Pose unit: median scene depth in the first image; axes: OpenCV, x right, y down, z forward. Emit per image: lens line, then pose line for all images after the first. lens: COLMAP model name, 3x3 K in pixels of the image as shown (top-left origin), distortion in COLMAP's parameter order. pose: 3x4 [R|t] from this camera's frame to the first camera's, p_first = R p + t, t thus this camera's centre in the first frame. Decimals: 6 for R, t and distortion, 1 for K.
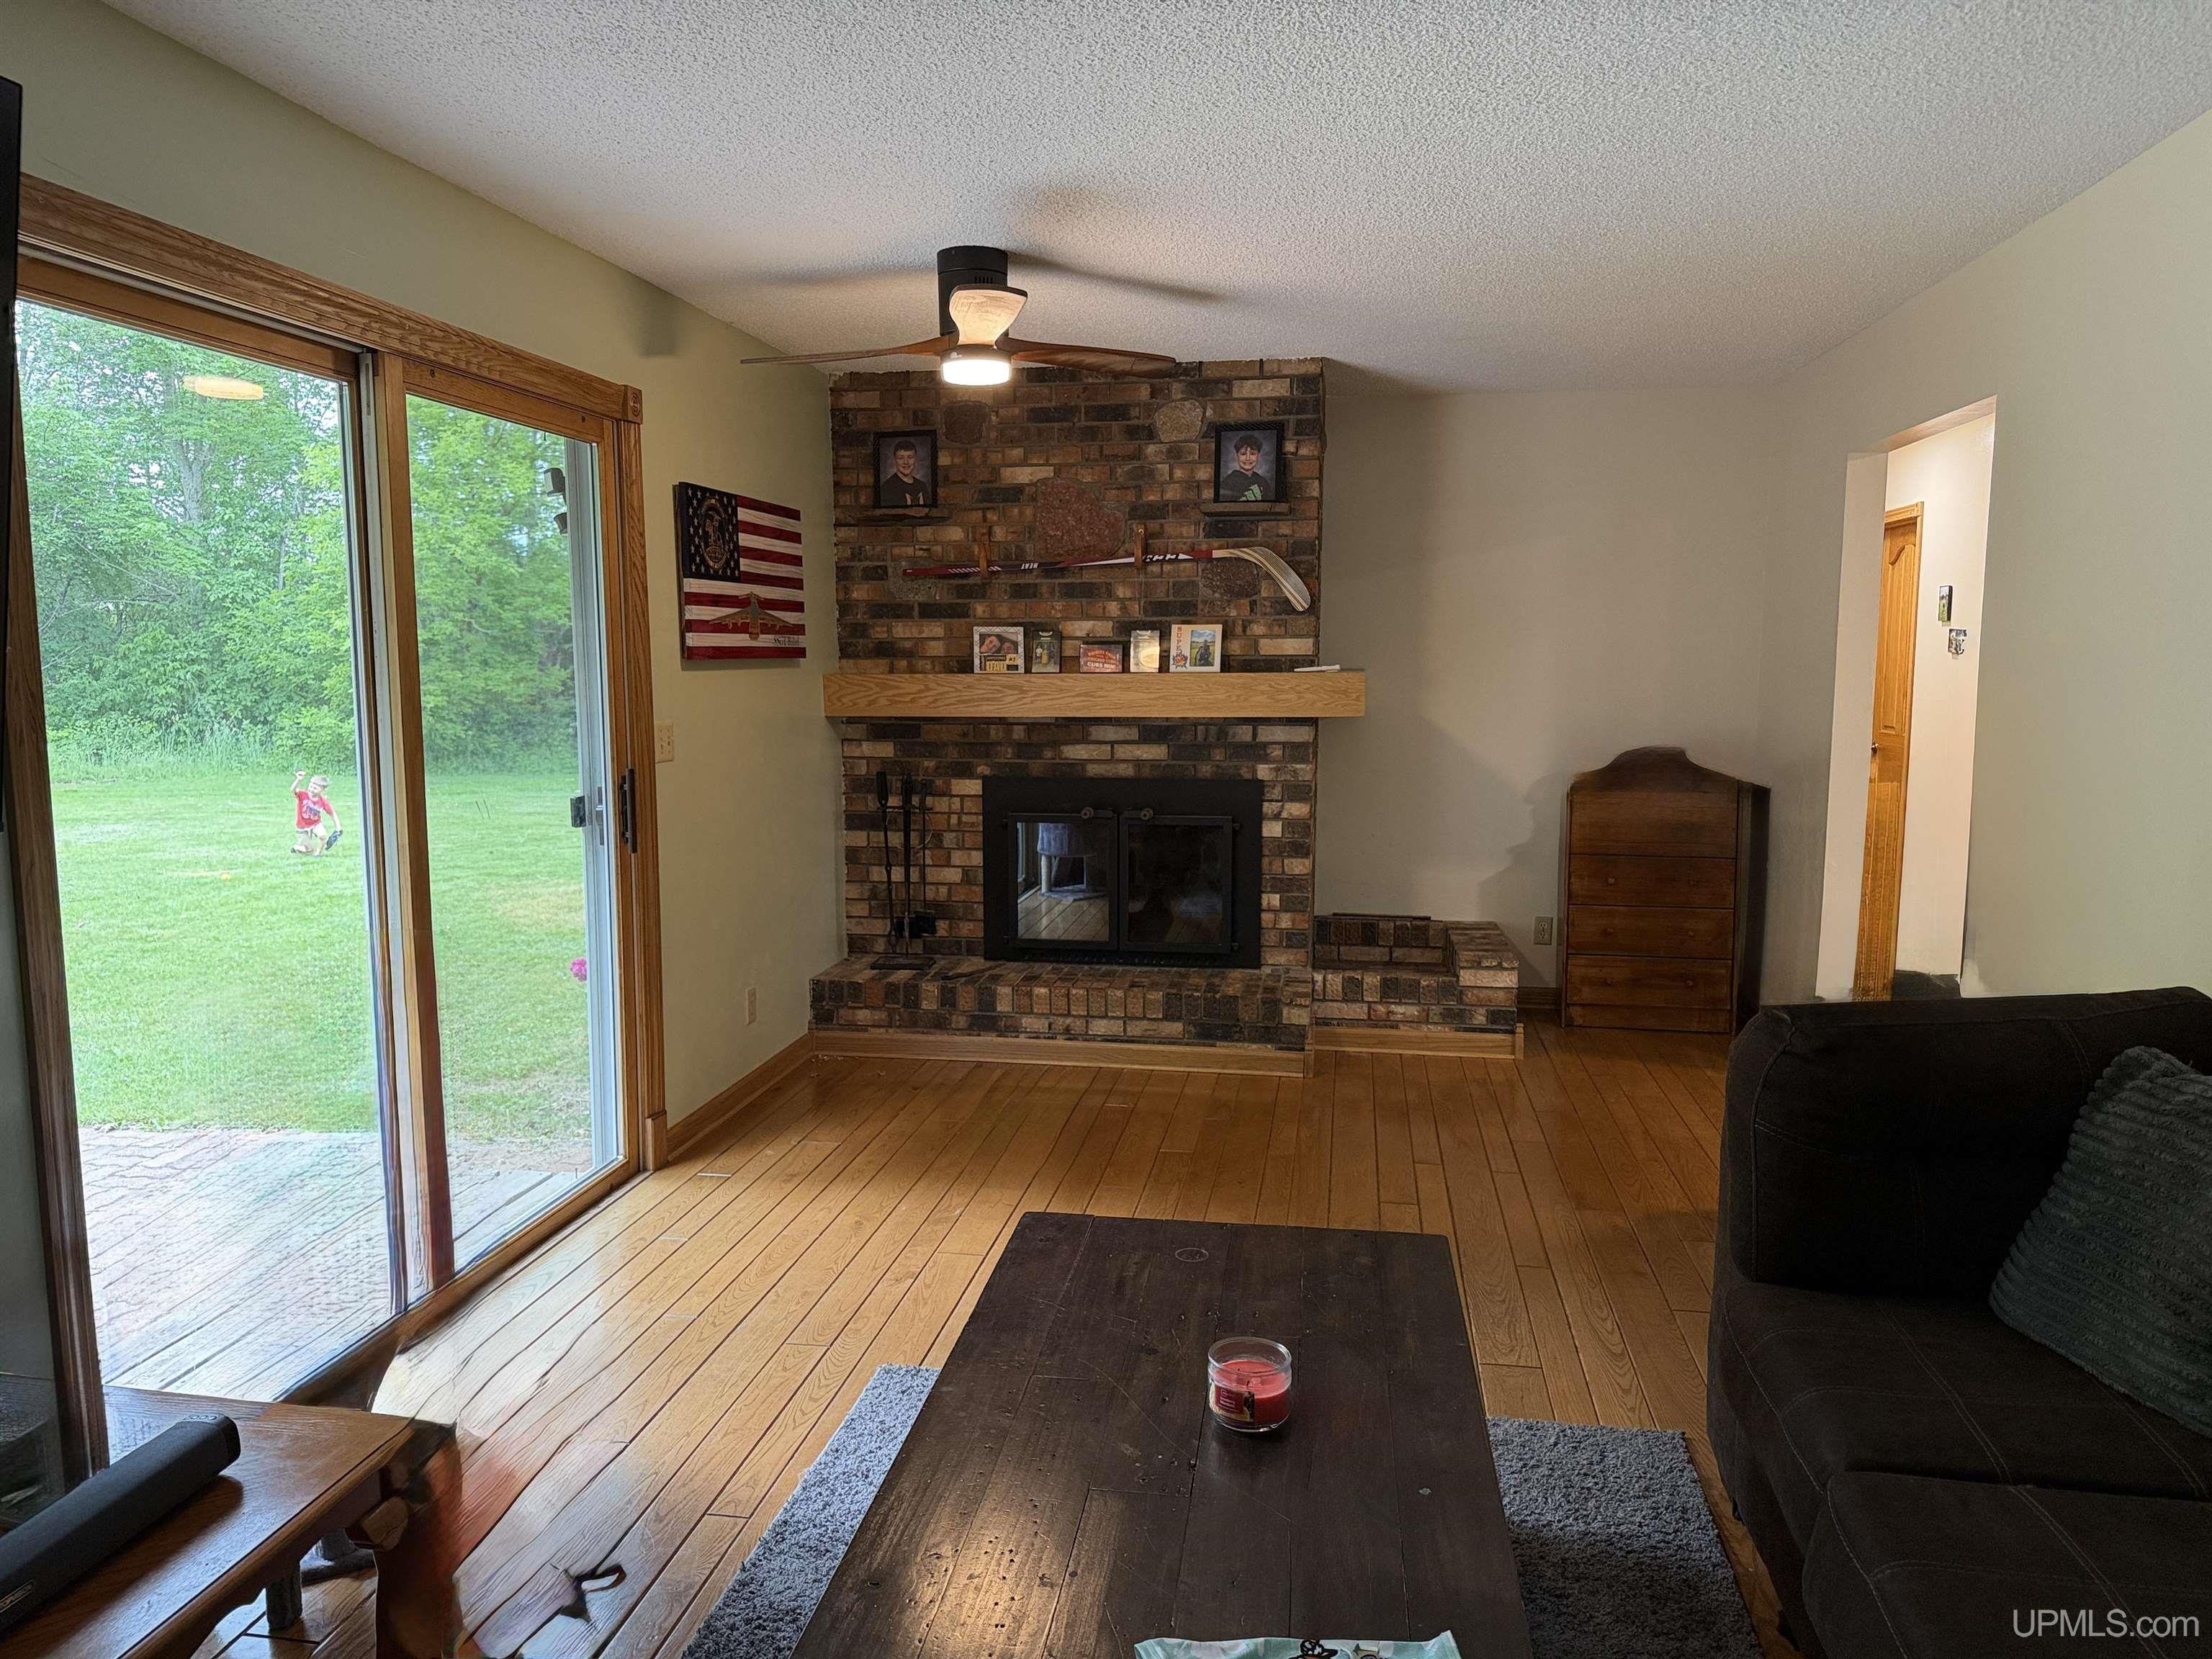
lens RADIAL K [[1557.9, 0, 1106.0], [0, 1557.9, 829.5], [0, 0, 1]] dist [0.216524, -0.227133]
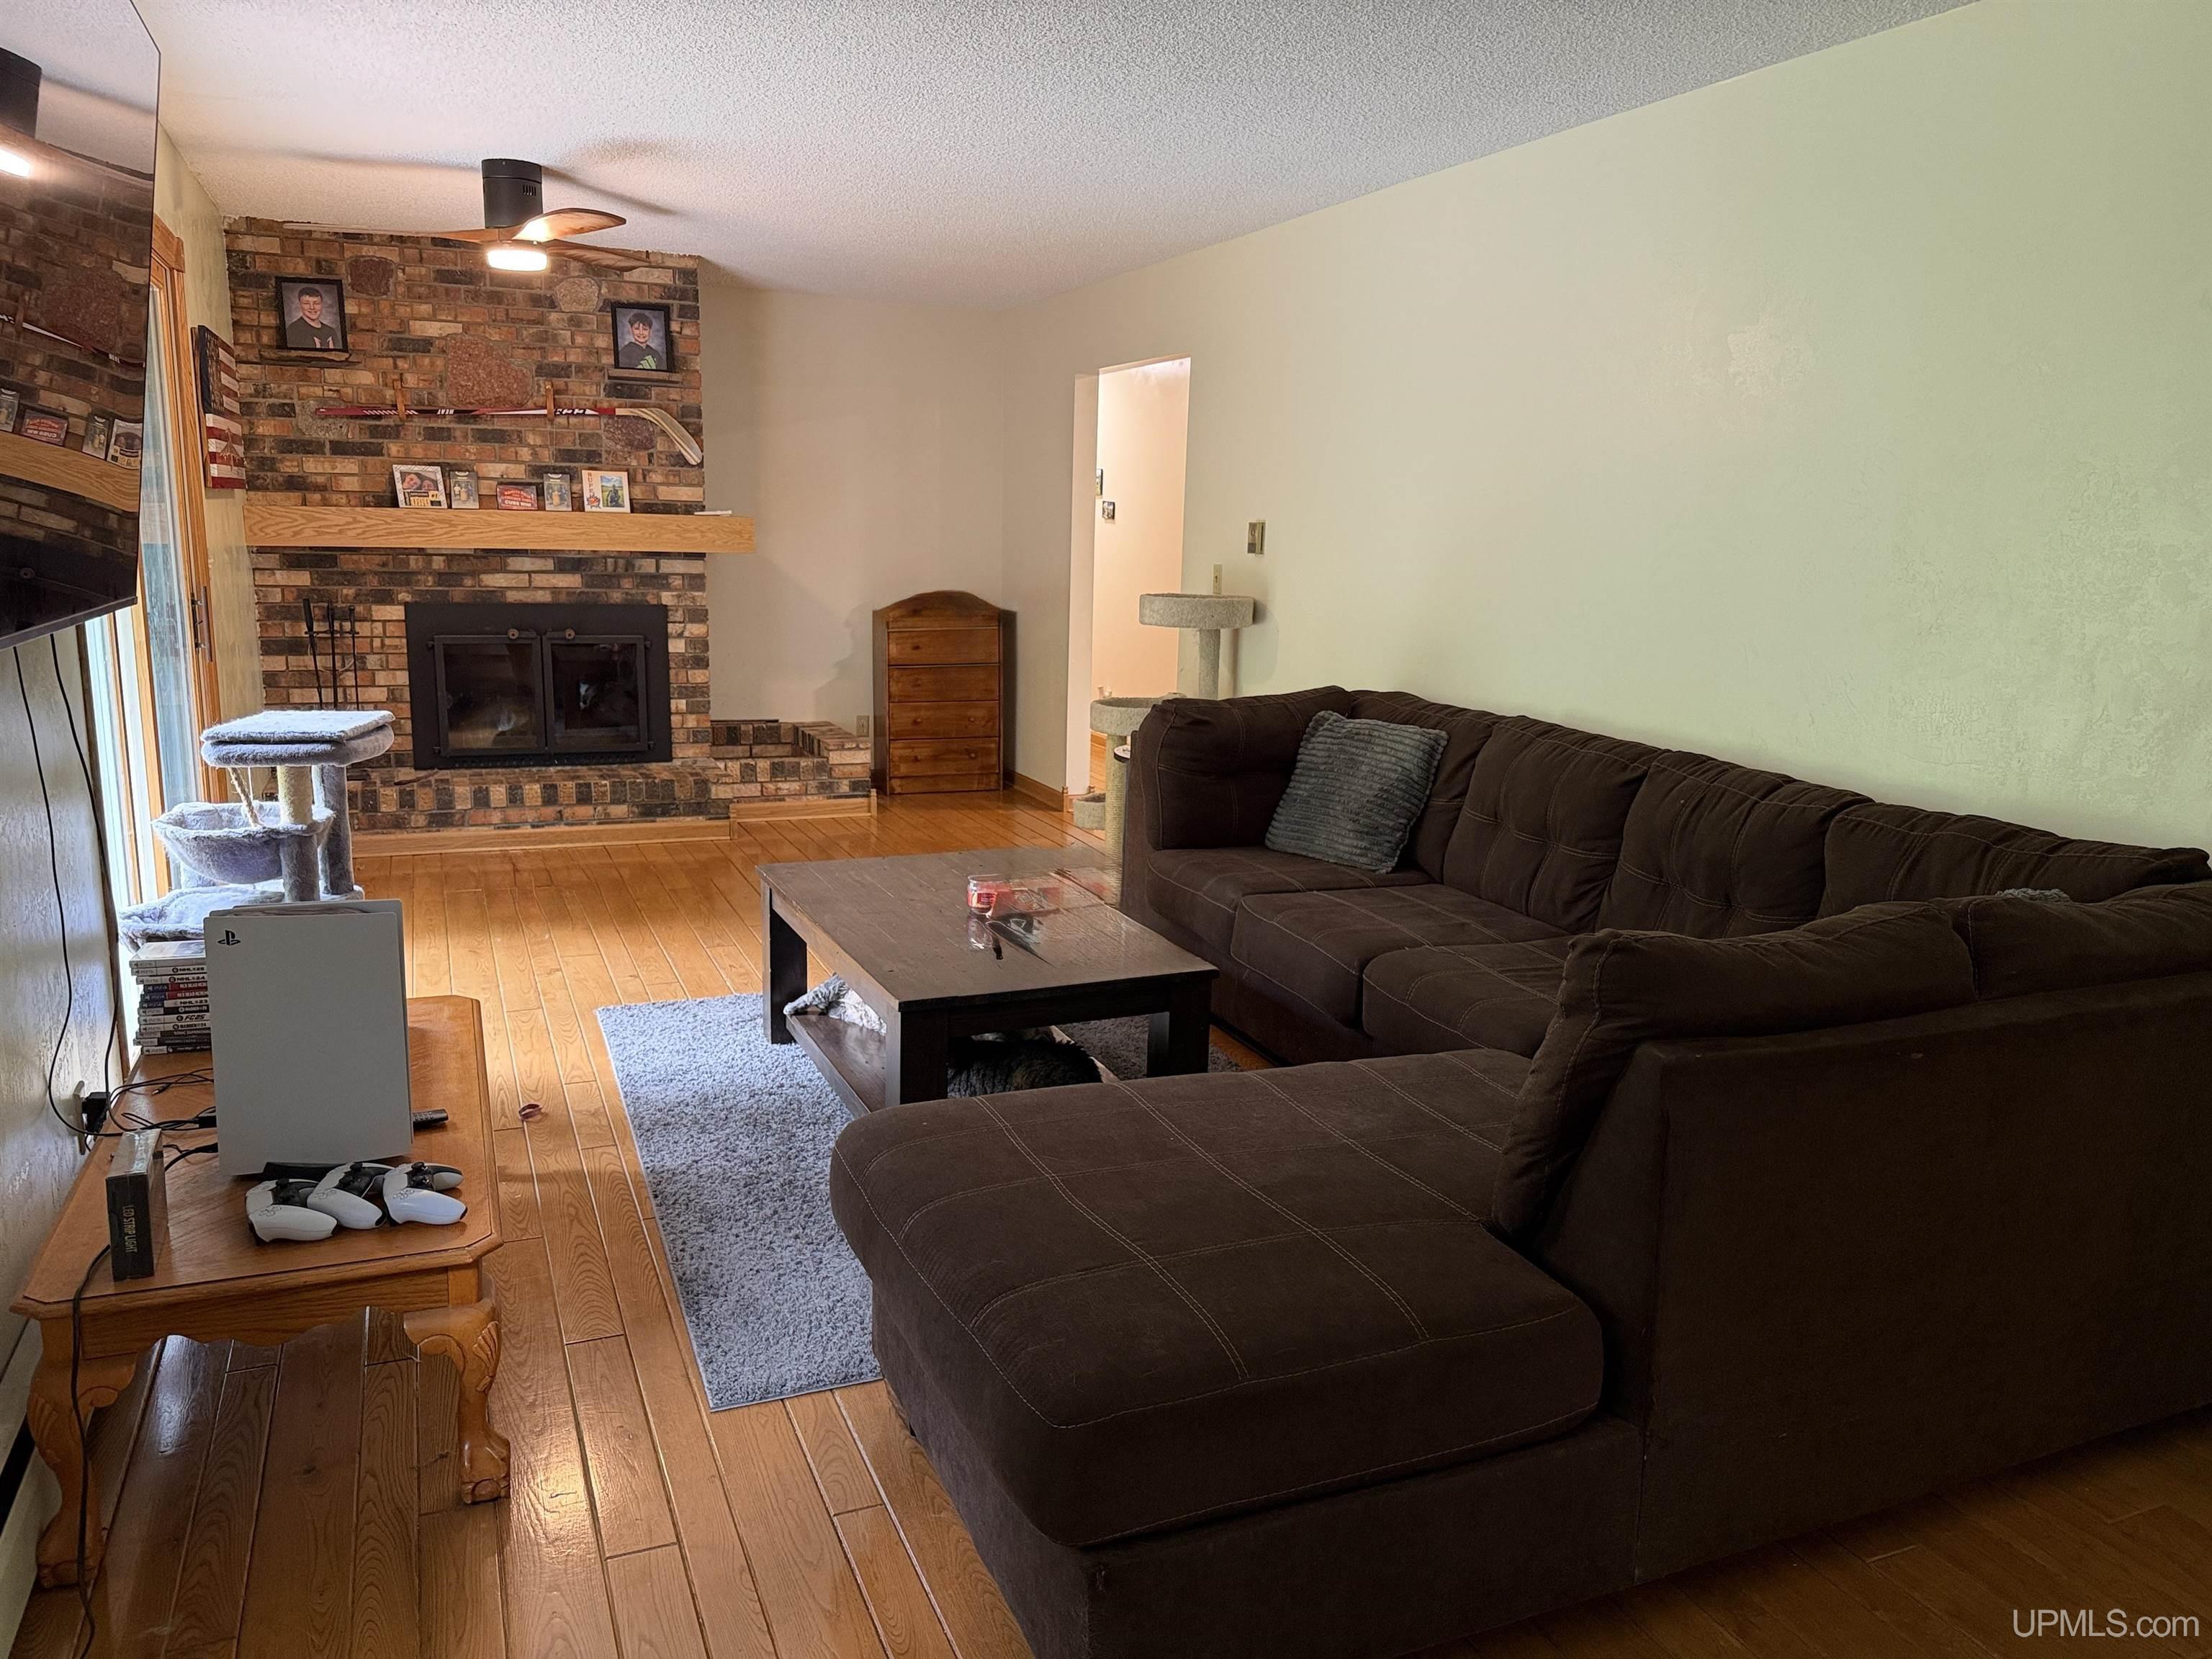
lens RADIAL K [[1562.3, 0, 1095.9], [0, 1562.3, 835.8], [0, 0, 1]] dist [0.008846, -0.010985]
pose [[0.853725, -0.078761, 0.514733, -0.250193], [0.029599, 0.994237, 0.103040, 0.030808], [-0.519882, -0.072732, 0.851136, -0.210091]]
